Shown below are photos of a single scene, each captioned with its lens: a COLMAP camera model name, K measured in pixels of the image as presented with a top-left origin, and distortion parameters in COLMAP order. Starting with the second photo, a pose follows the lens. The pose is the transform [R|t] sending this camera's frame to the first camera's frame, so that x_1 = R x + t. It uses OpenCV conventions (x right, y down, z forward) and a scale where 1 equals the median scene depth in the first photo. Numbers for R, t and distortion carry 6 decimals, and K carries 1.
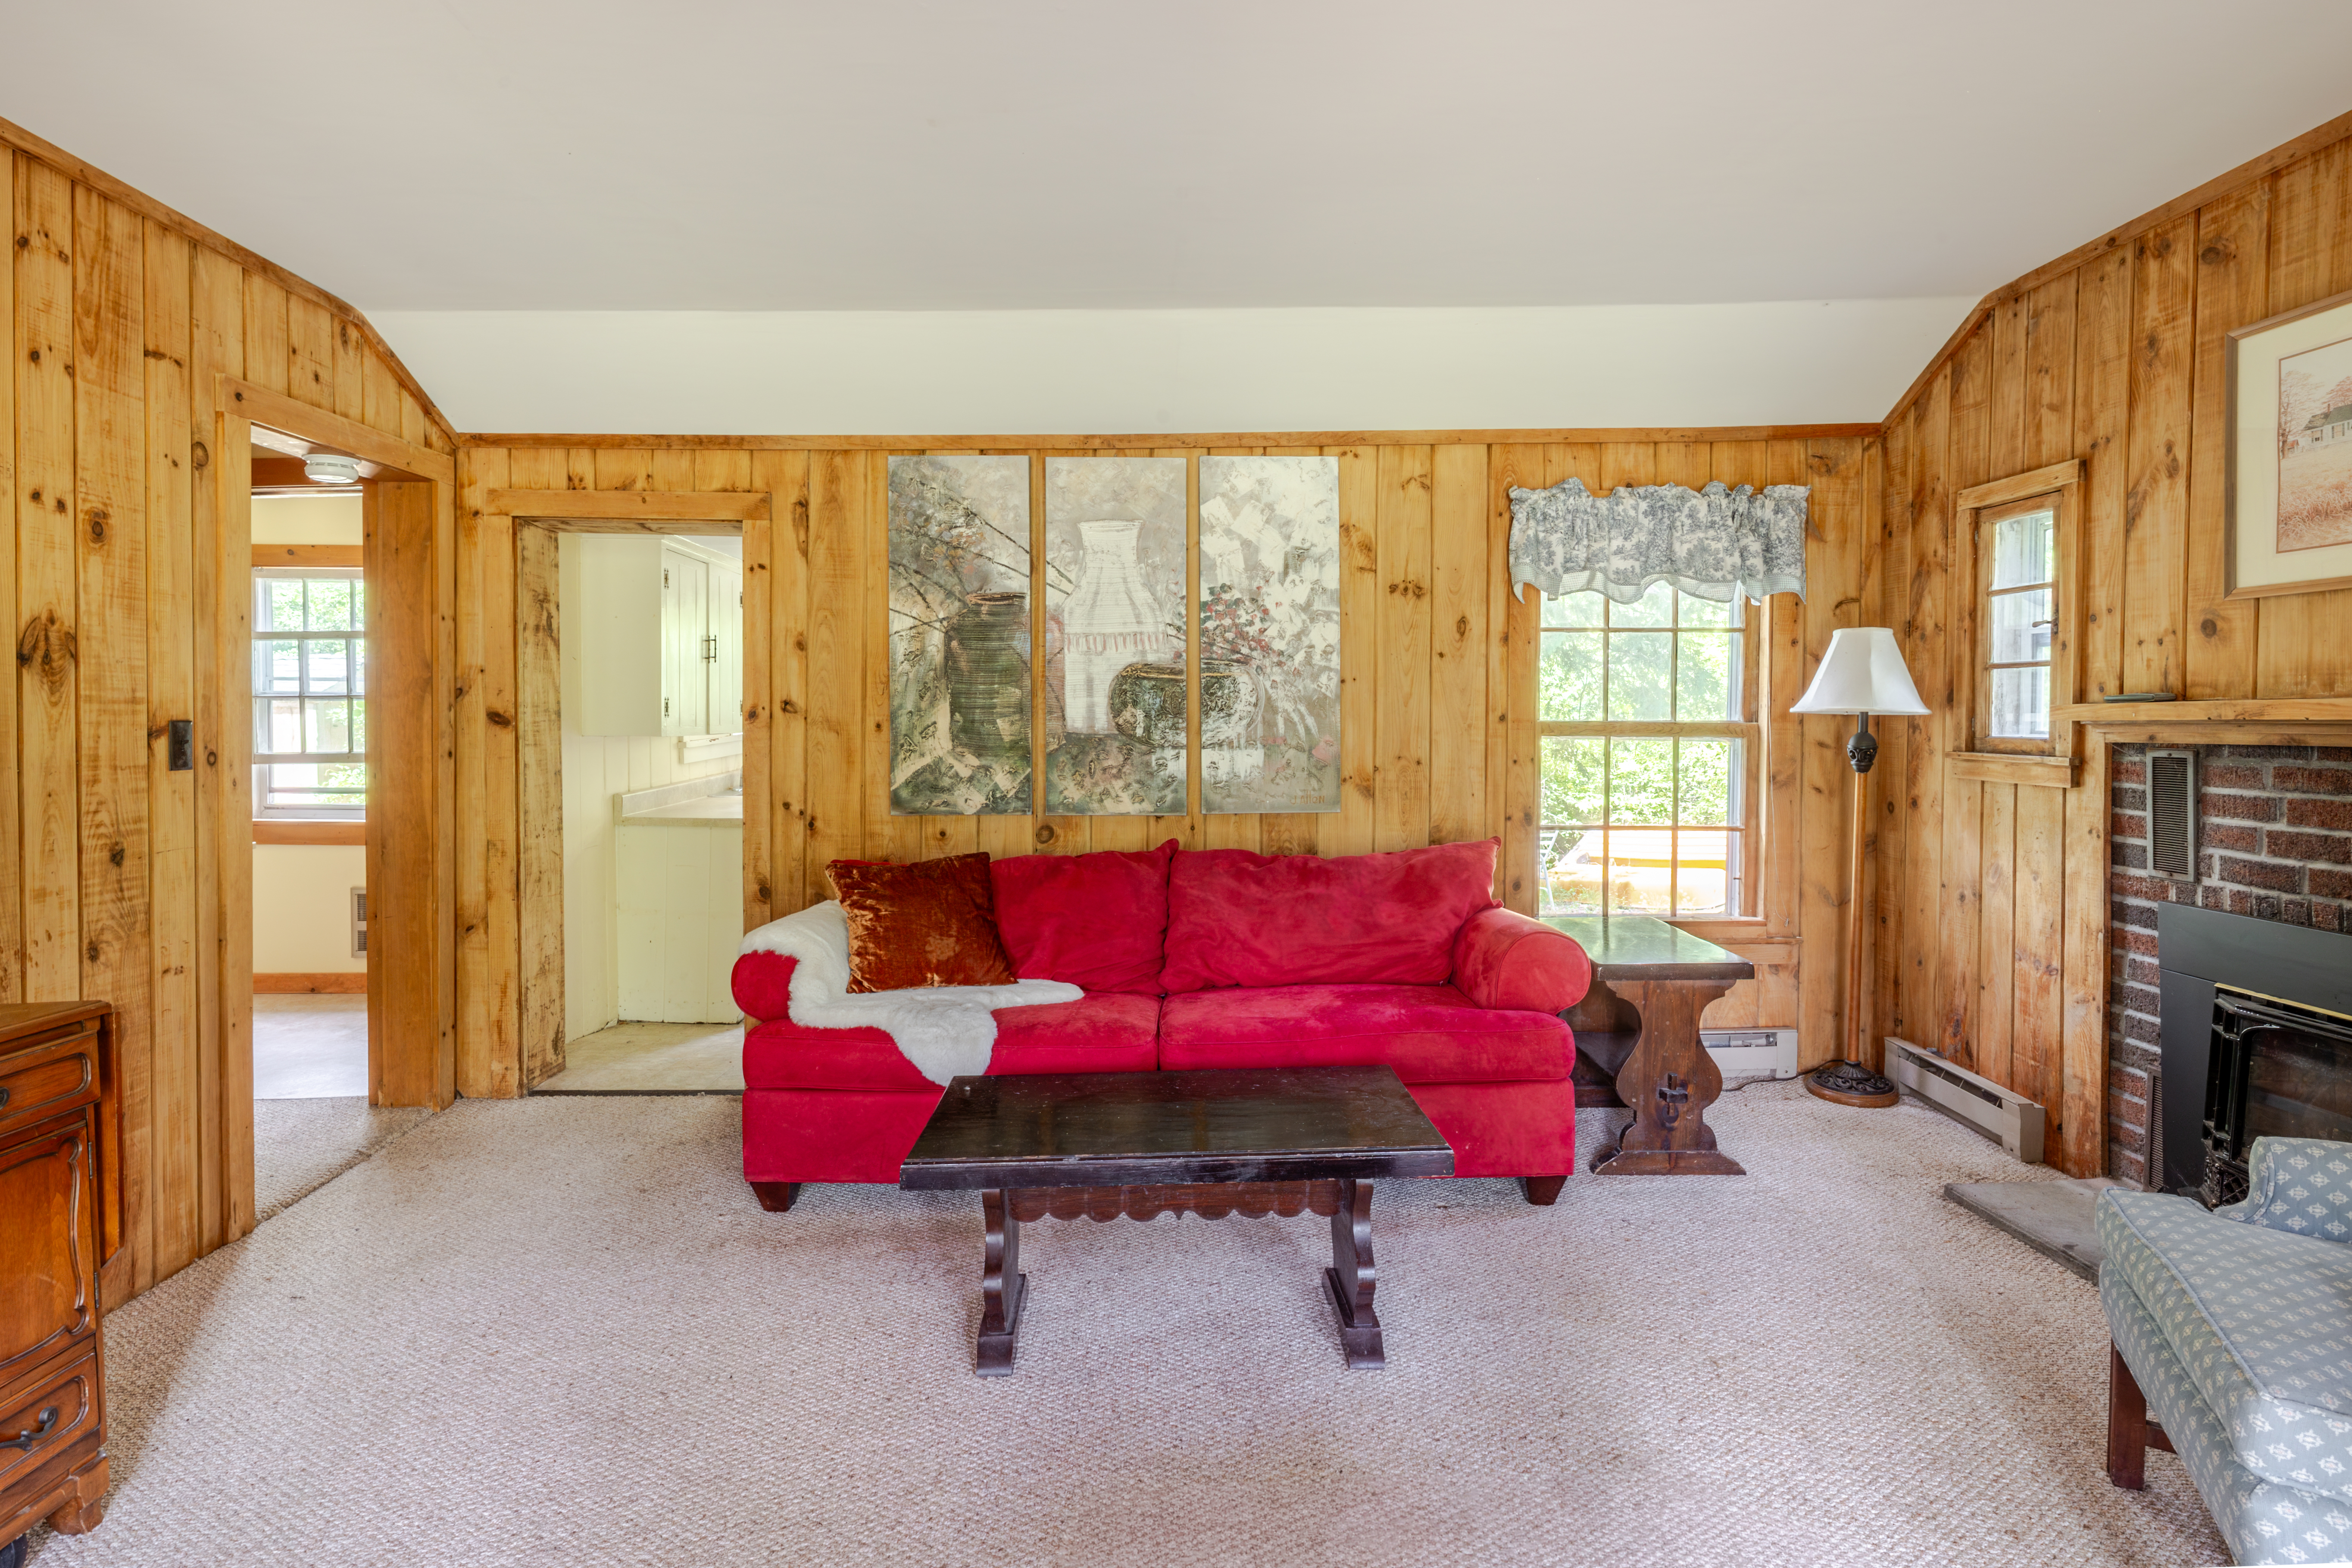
lens RADIAL K [[1234.8, 0, 1176.9], [0, 1234.8, 751.1], [0, 0, 1]] dist [-0.001561, 0.000335]
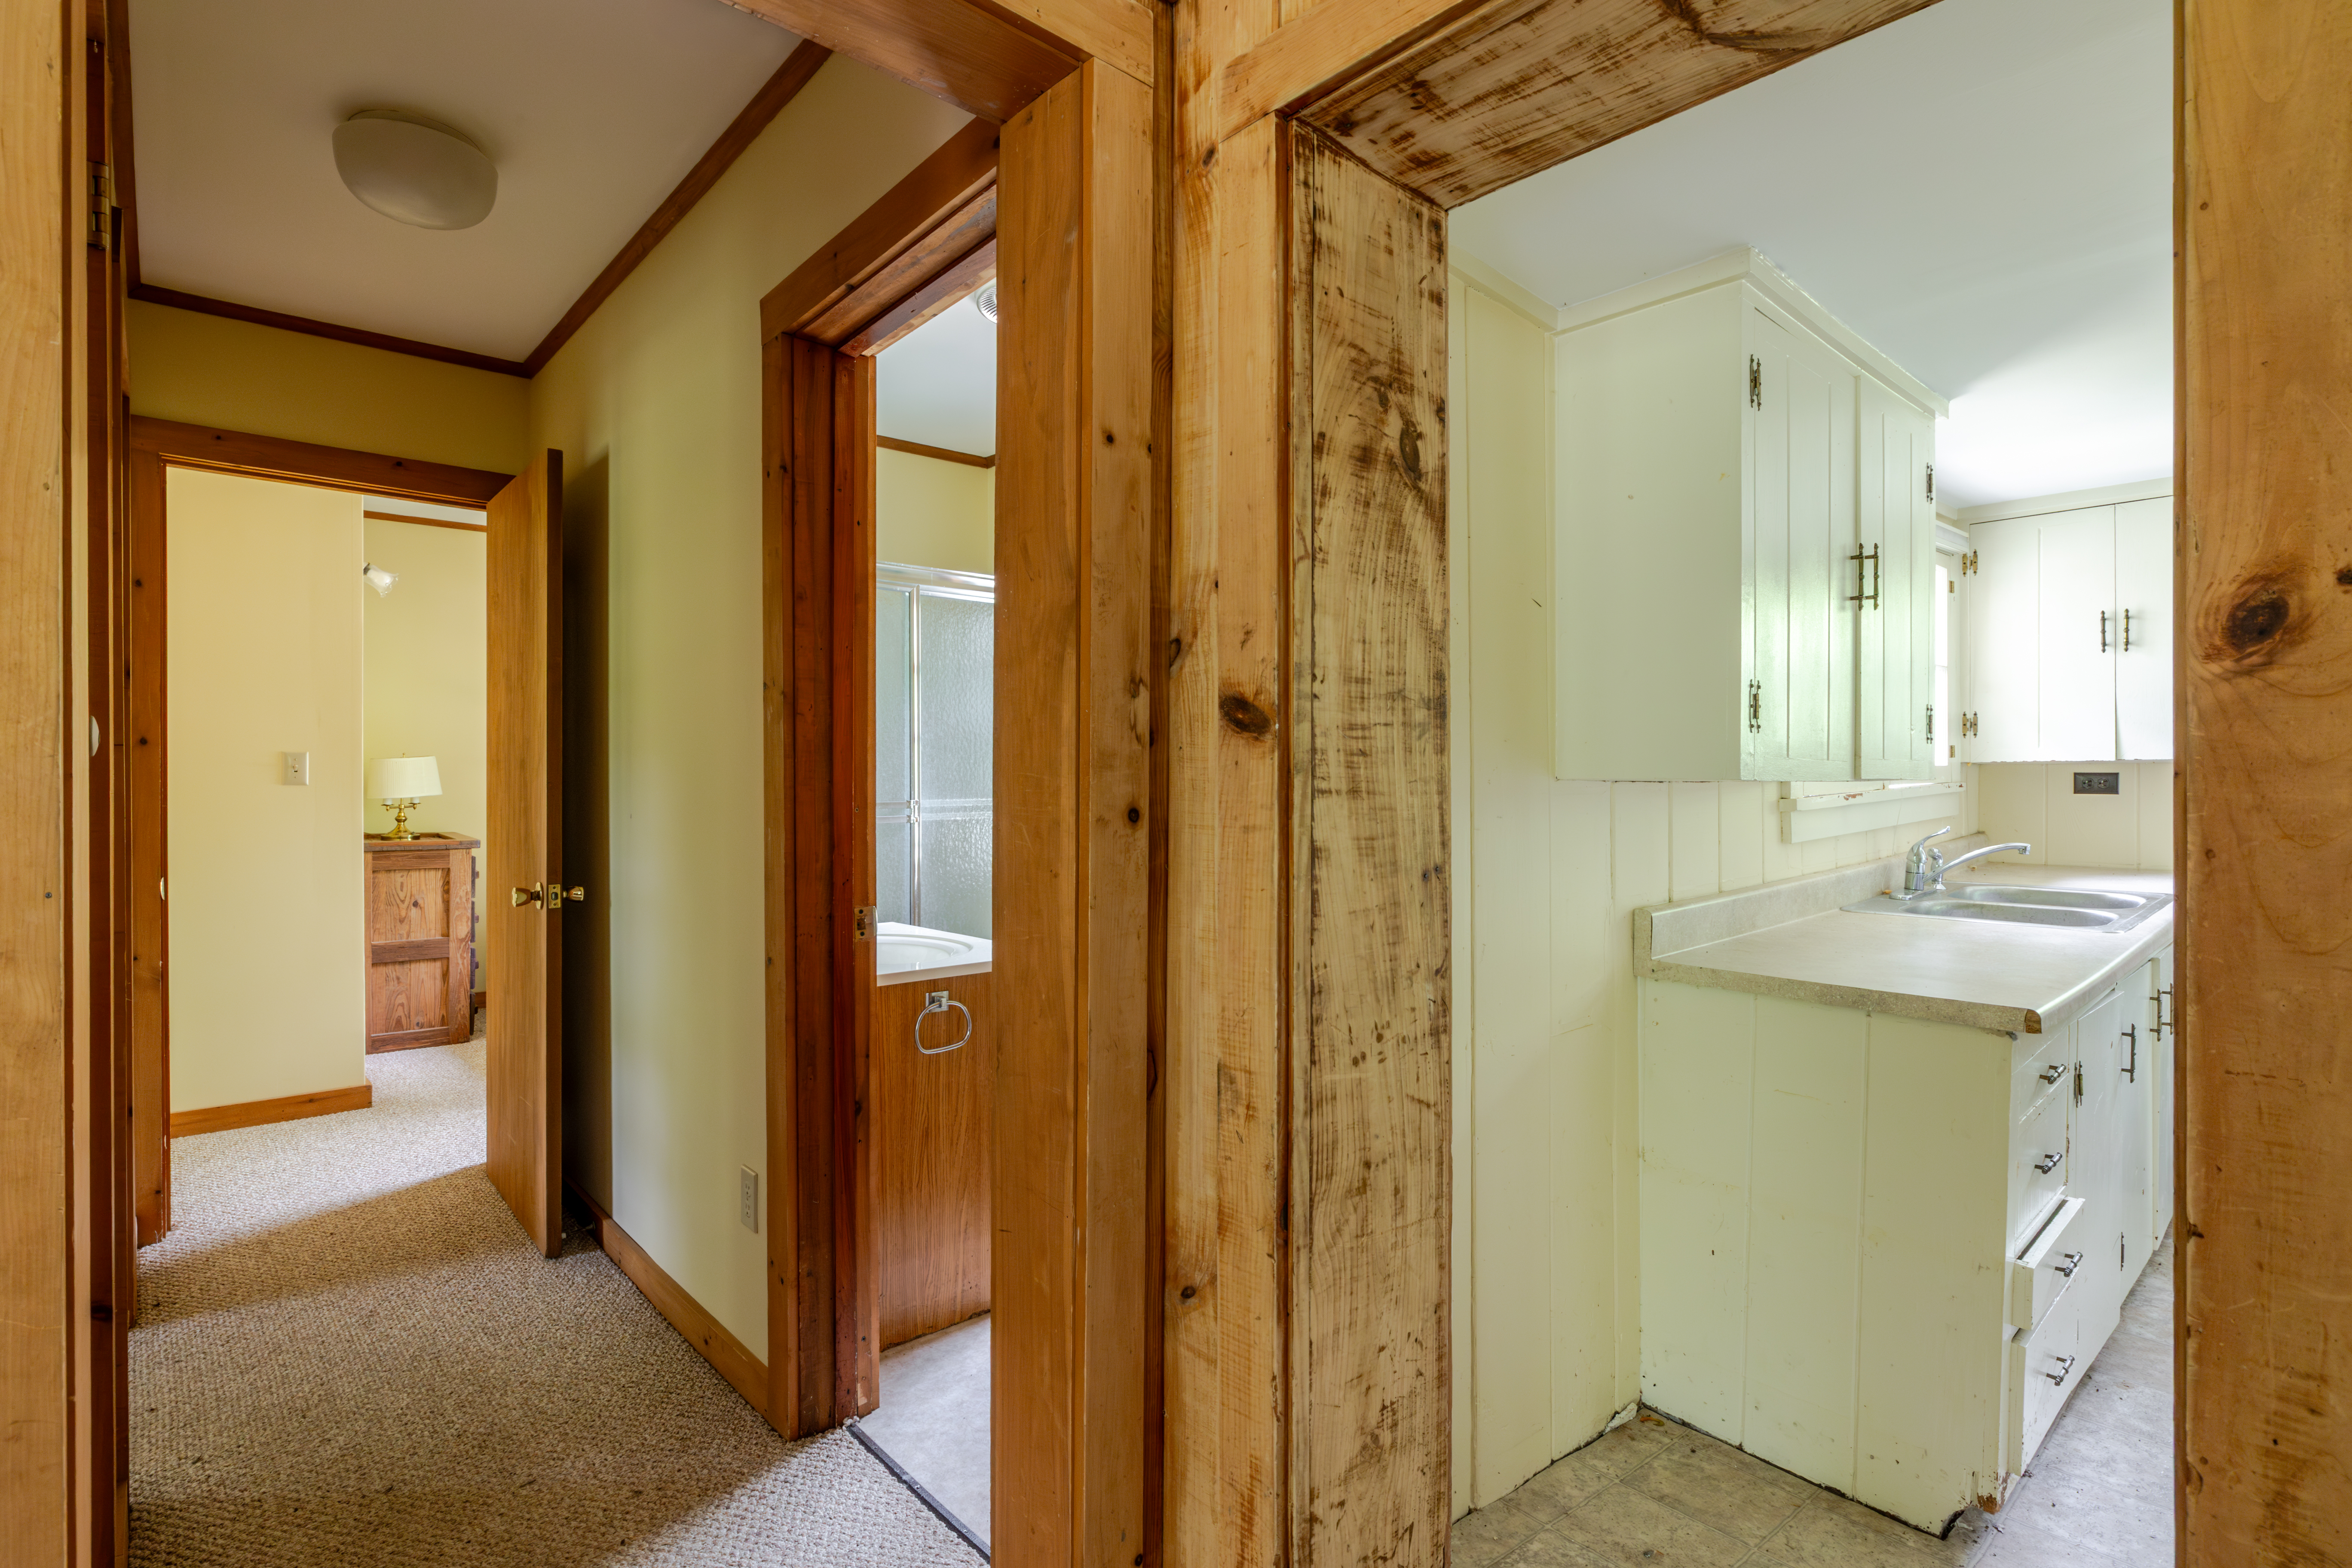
lens RADIAL K [[1141.3, 0, 1169.9], [0, 1141.3, 777.1], [0, 0, 1]] dist [-0.010236, -0.000177]
pose [[0.645017, -0.007251, -0.764134, -0.320436], [-0.017794, 0.999541, -0.024505, -0.000697], [0.763961, 0.029403, 0.644592, 0.780599]]
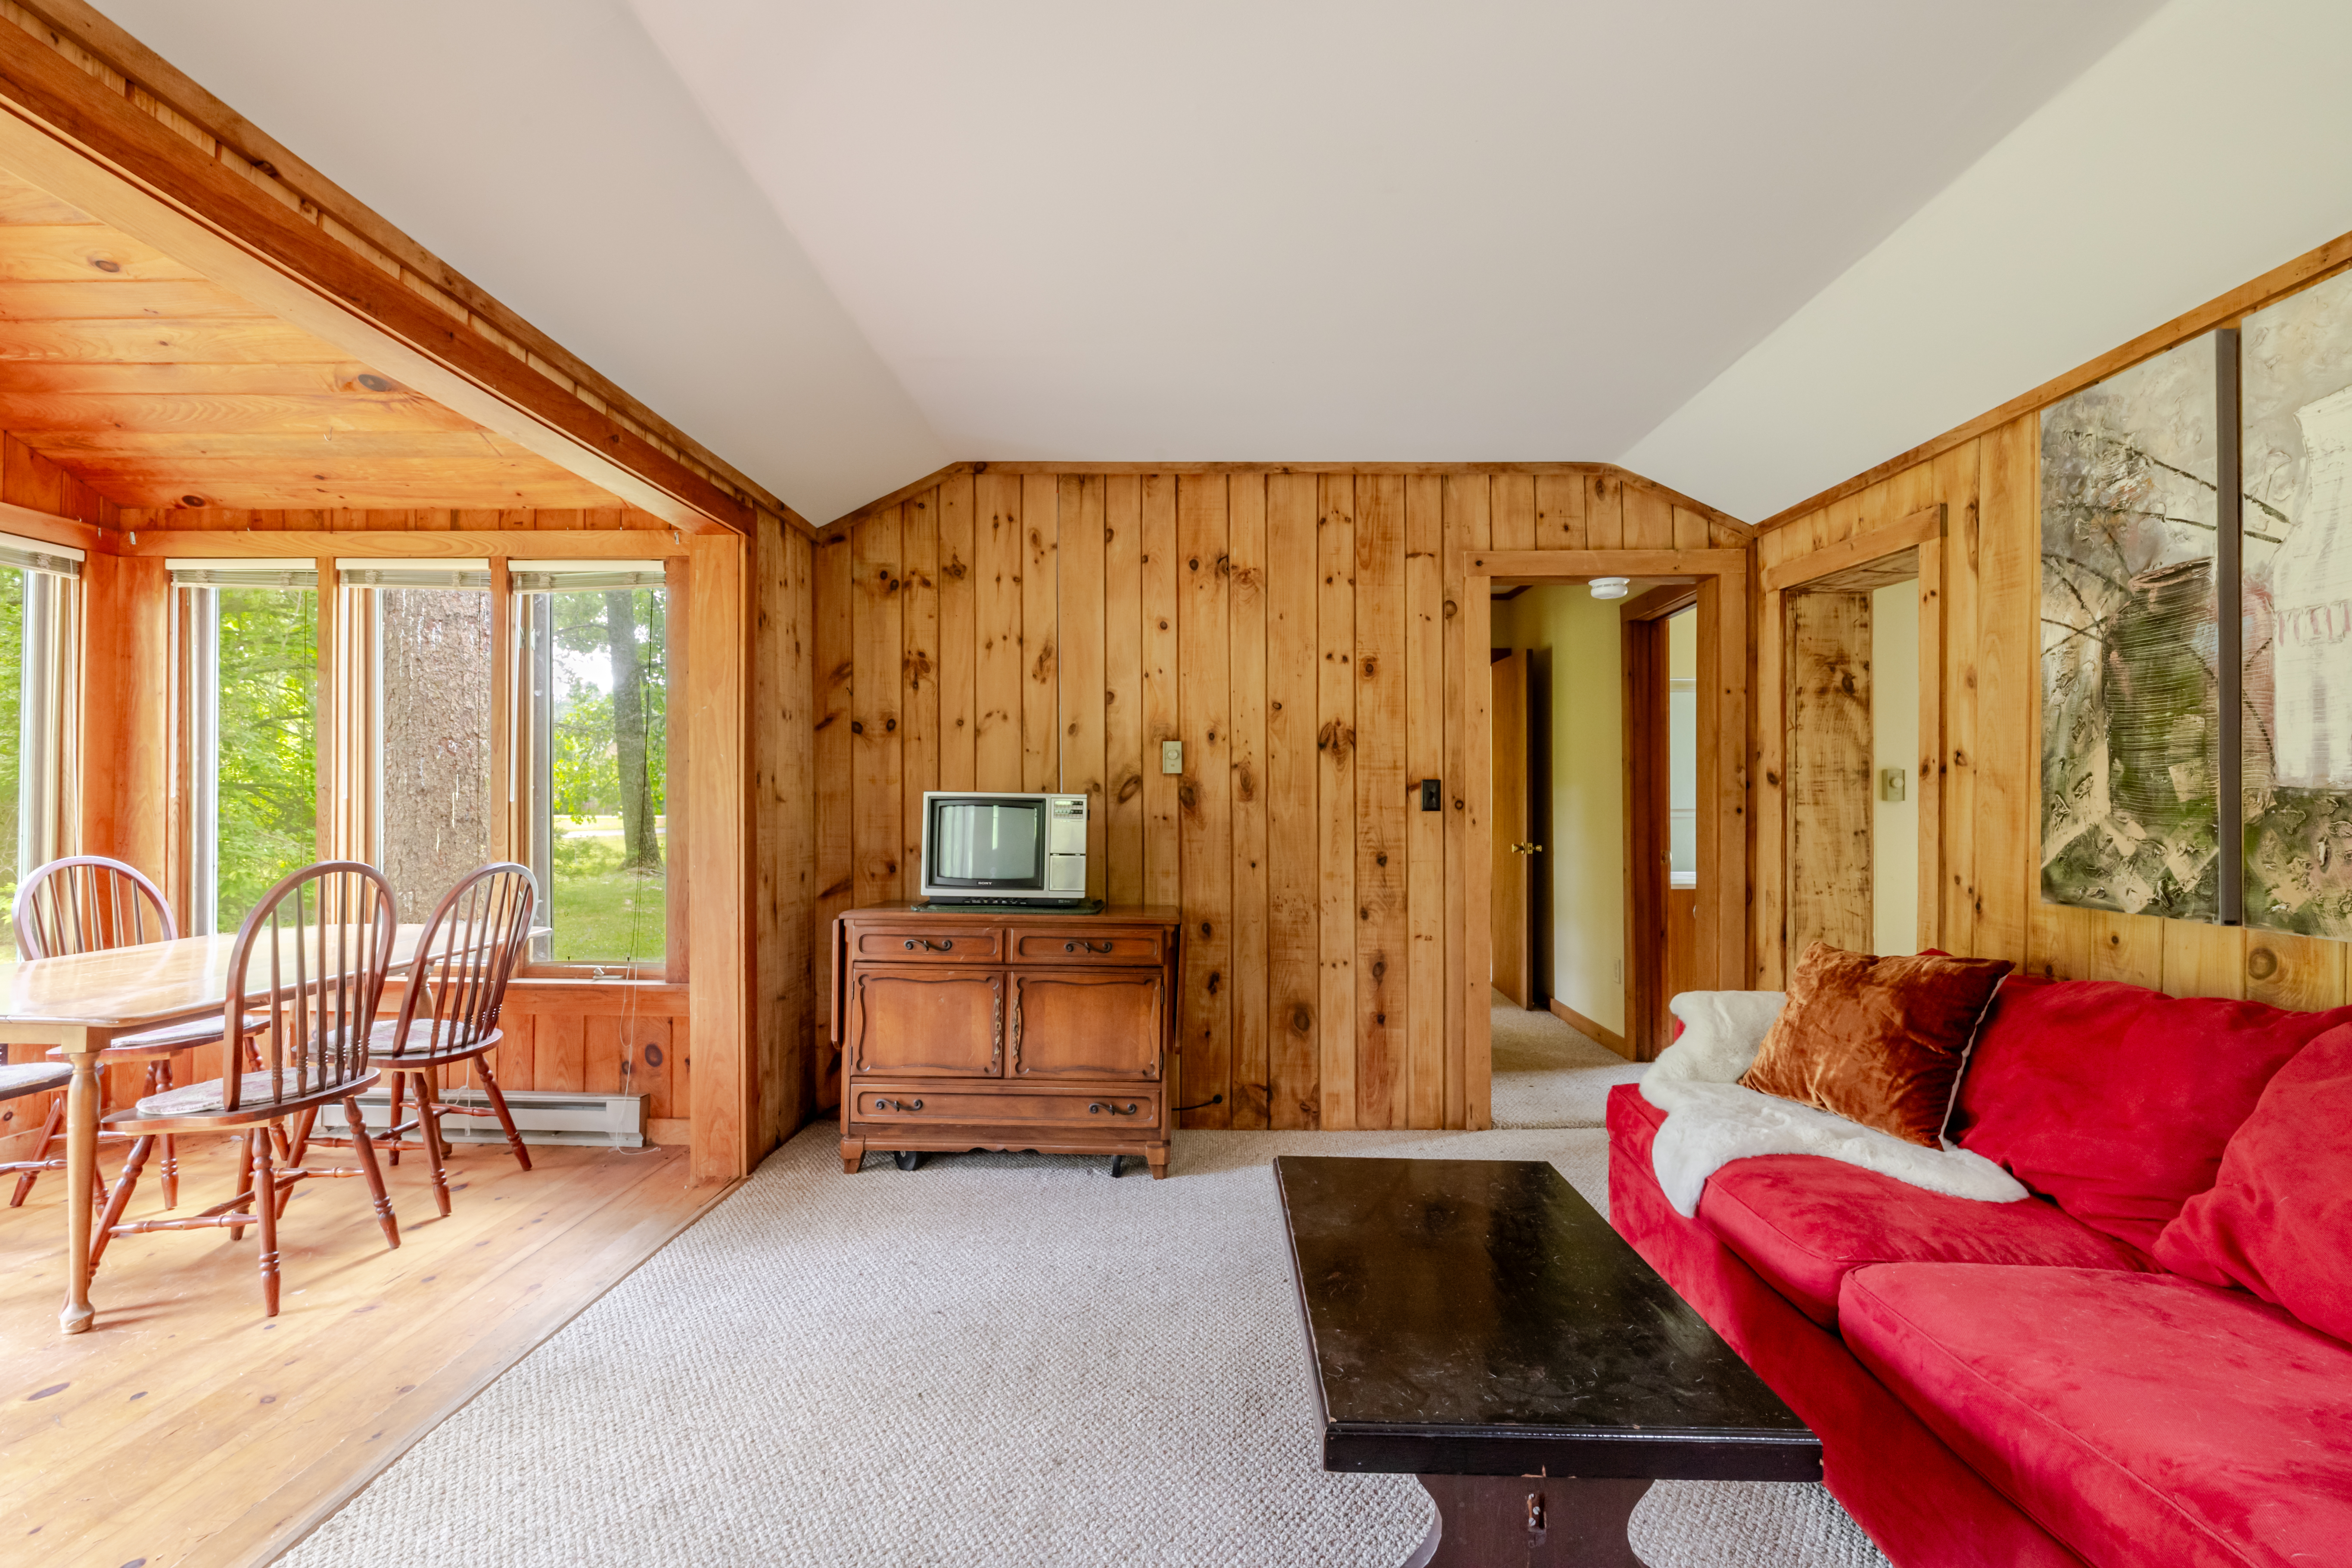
lens RADIAL K [[1101.9, 0, 1176.0], [0, 1101.9, 784.0], [0, 0, 1]] dist [-0.001024, -0.000130]
pose [[-0.042921, -0.011579, -0.999011, 0.436510], [-0.028446, 0.999542, -0.010363, 0.003274], [0.998673, 0.027973, -0.043231, 0.520728]]
